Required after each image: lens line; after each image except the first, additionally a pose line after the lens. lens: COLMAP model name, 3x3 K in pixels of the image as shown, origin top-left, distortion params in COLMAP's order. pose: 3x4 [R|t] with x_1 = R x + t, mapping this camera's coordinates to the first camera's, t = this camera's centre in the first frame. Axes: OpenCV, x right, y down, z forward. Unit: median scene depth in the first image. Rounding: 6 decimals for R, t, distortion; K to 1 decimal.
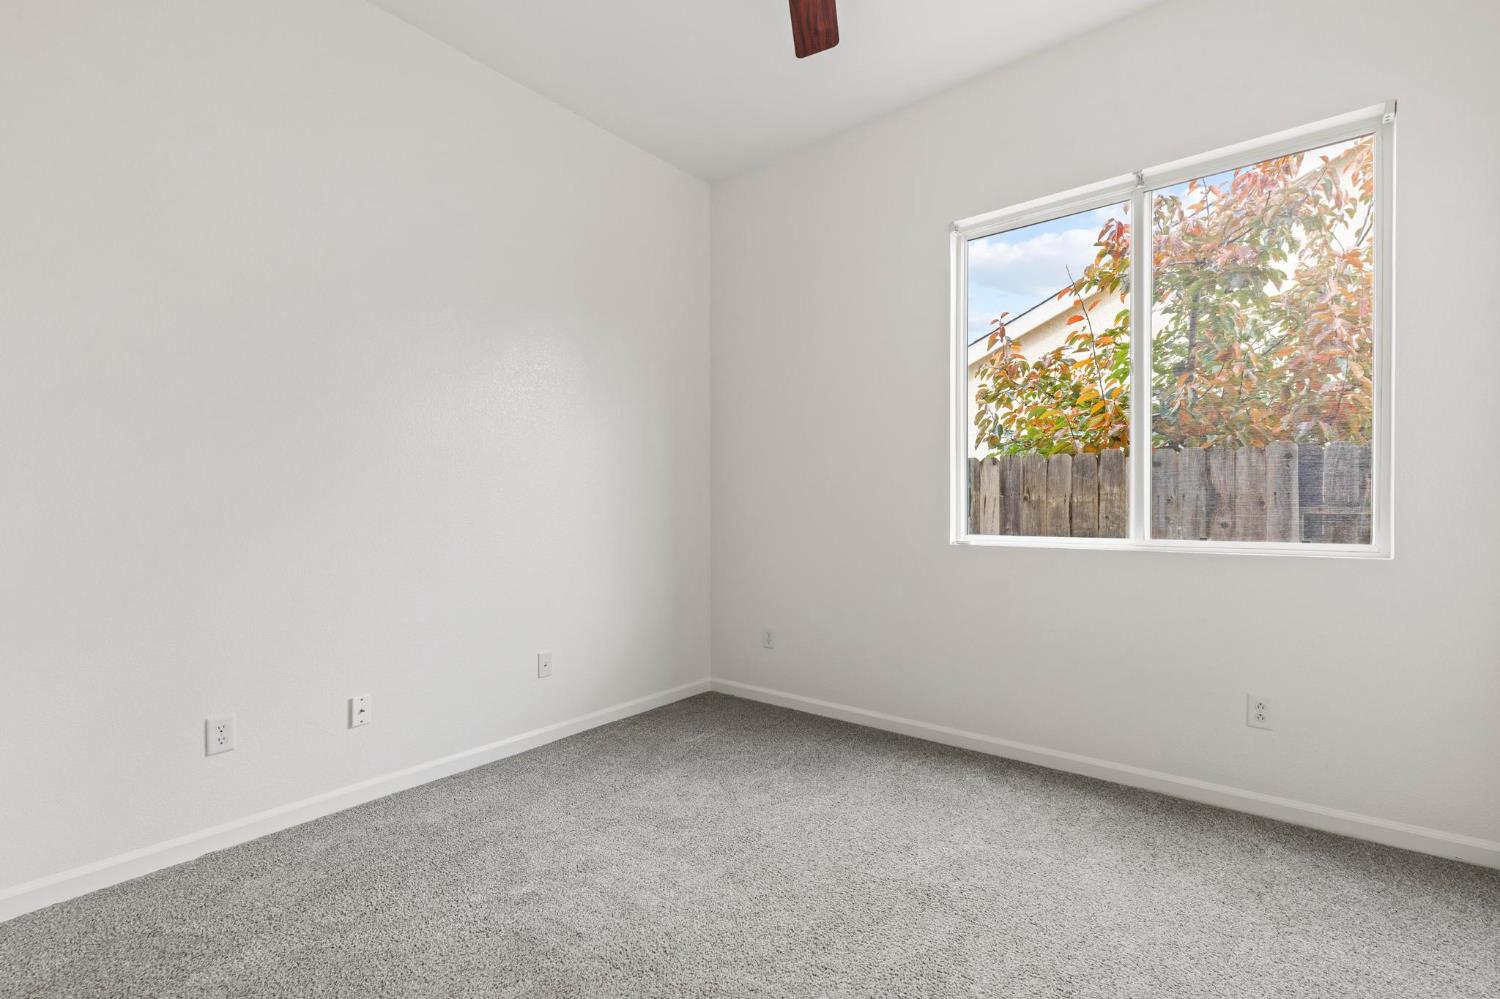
lens RADIAL K [[677.3, 0, 750.0], [0, 677.3, 499.5], [0, 0, 1]] dist [-0.001309, -0.000265]
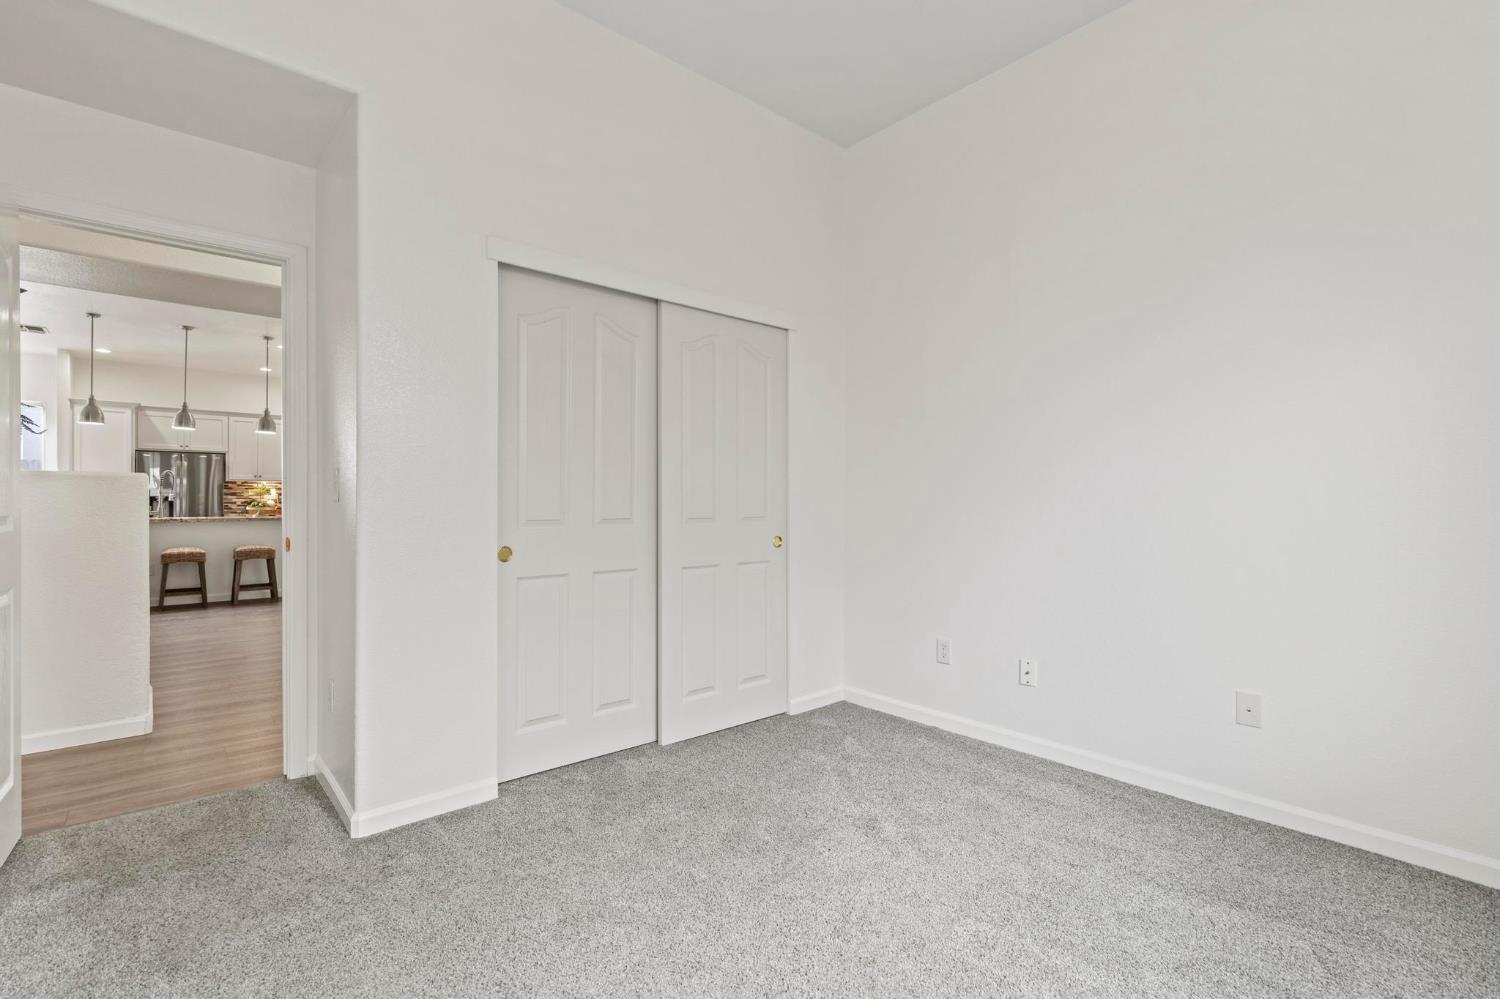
lens RADIAL K [[677.3, 0, 750.0], [0, 677.3, 499.5], [0, 0, 1]] dist [-0.001309, -0.000265]
pose [[-0.172987, -0.001602, -0.984923, 0.640601], [0.002478, 0.999995, -0.002062, 0.024786], [0.984921, -0.002797, -0.172982, 0.756439]]
